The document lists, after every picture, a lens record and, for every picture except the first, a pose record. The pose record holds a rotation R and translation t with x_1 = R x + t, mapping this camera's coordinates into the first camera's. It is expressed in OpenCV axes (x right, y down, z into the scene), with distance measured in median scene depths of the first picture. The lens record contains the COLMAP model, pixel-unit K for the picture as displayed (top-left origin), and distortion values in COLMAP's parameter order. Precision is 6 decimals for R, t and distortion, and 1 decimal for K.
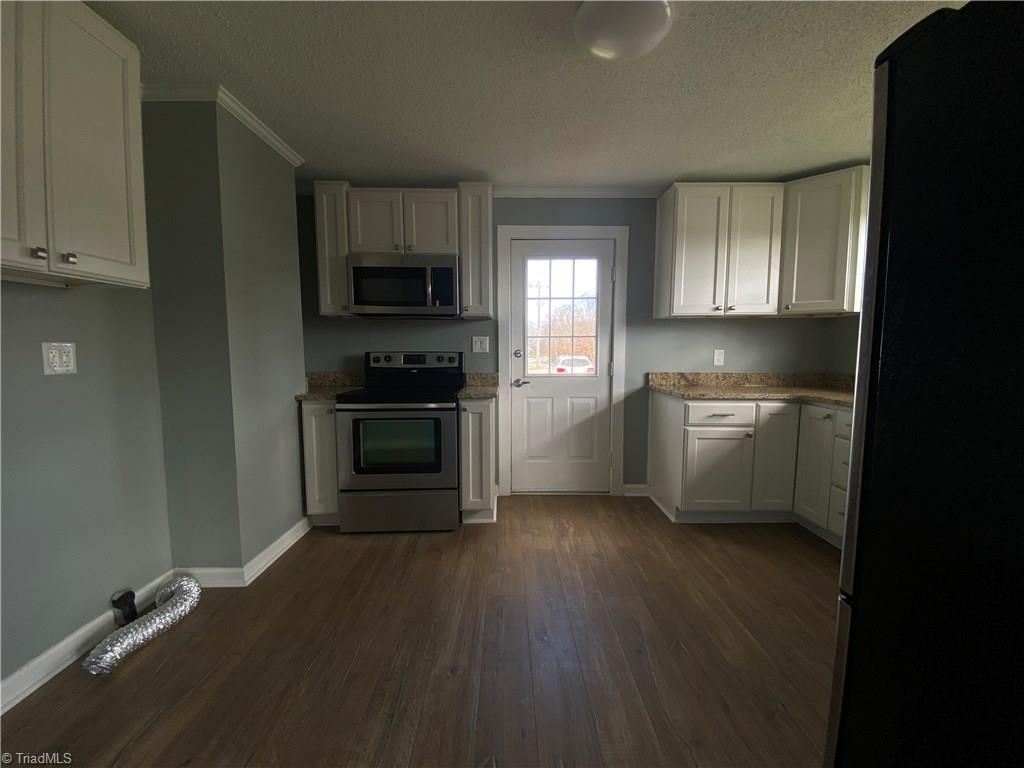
lens RADIAL K [[417.0, 0, 508.6], [0, 417.0, 385.0], [0, 0, 1]] dist [0.003846, -0.002284]
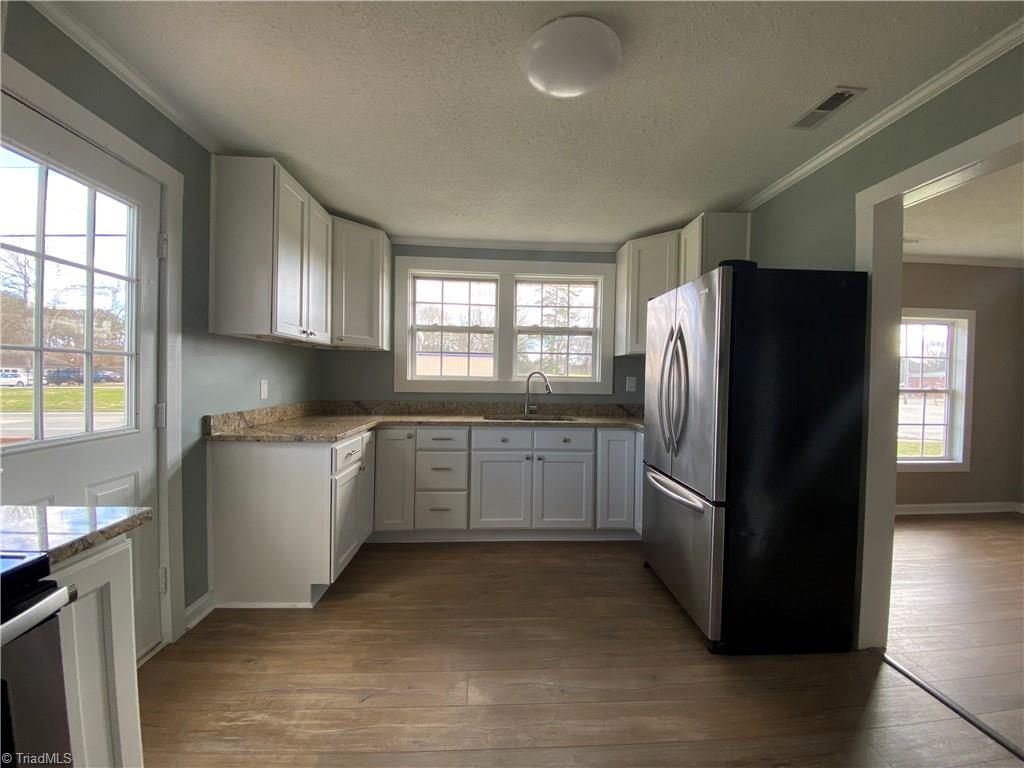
lens RADIAL K [[417.0, 0, 513.9], [0, 417.0, 384.0], [0, 0, 1]] dist [0.003846, -0.002284]
pose [[-0.049794, -0.016793, 0.998618, -0.378713], [0.073662, 0.997074, 0.020440, -0.065482], [-0.996039, 0.074578, -0.048411, 0.643910]]
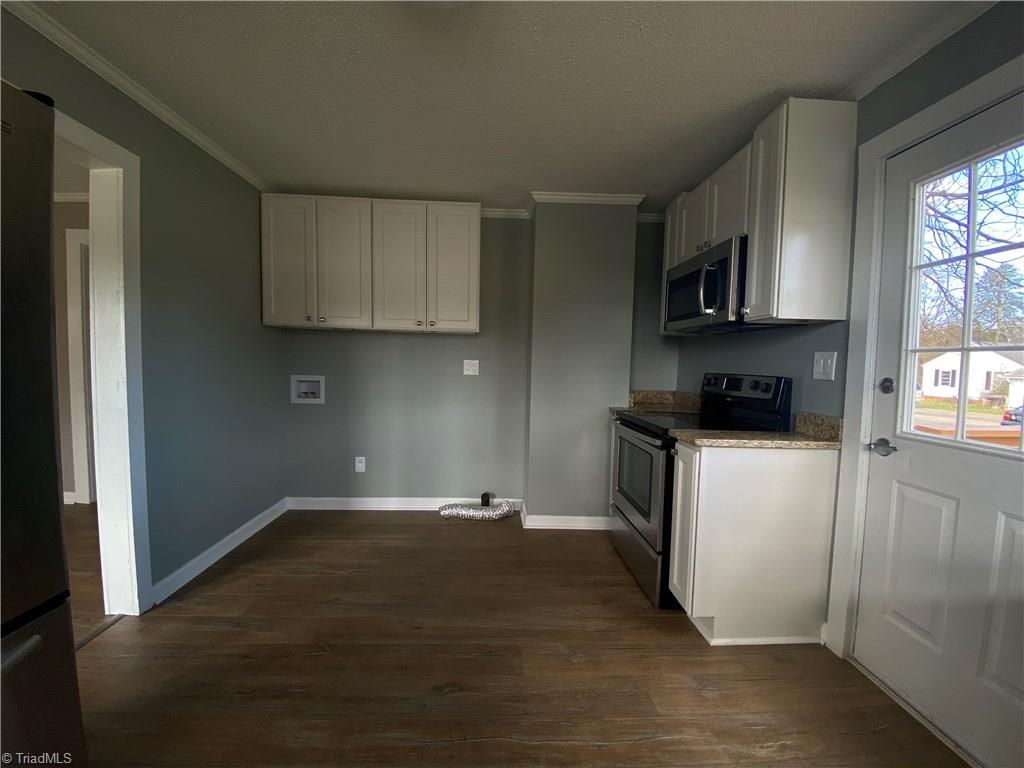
lens RADIAL K [[417.0, 0, 510.5], [0, 417.0, 384.0], [0, 0, 1]] dist [0.003846, -0.002284]
pose [[0.024161, 0.059321, -0.997947, 0.572350], [-0.106375, 0.992723, 0.056435, -0.067775], [0.994032, 0.104793, 0.030295, 0.630951]]
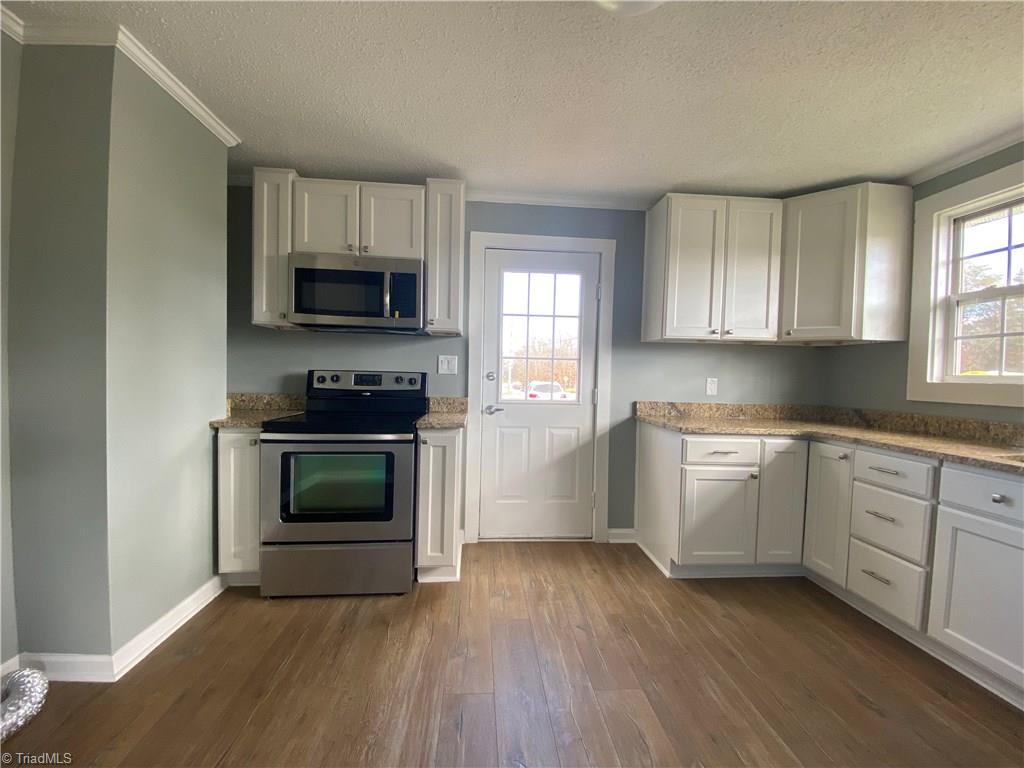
lens RADIAL K [[417.0, 0, 509.7], [0, 417.0, 383.6], [0, 0, 1]] dist [0.003846, -0.002284]
pose [[0.997124, 0.023746, 0.071971, 0.000096], [-0.019148, 0.997771, -0.063918, -0.006529], [-0.073329, 0.062356, 0.995357, 0.149023]]
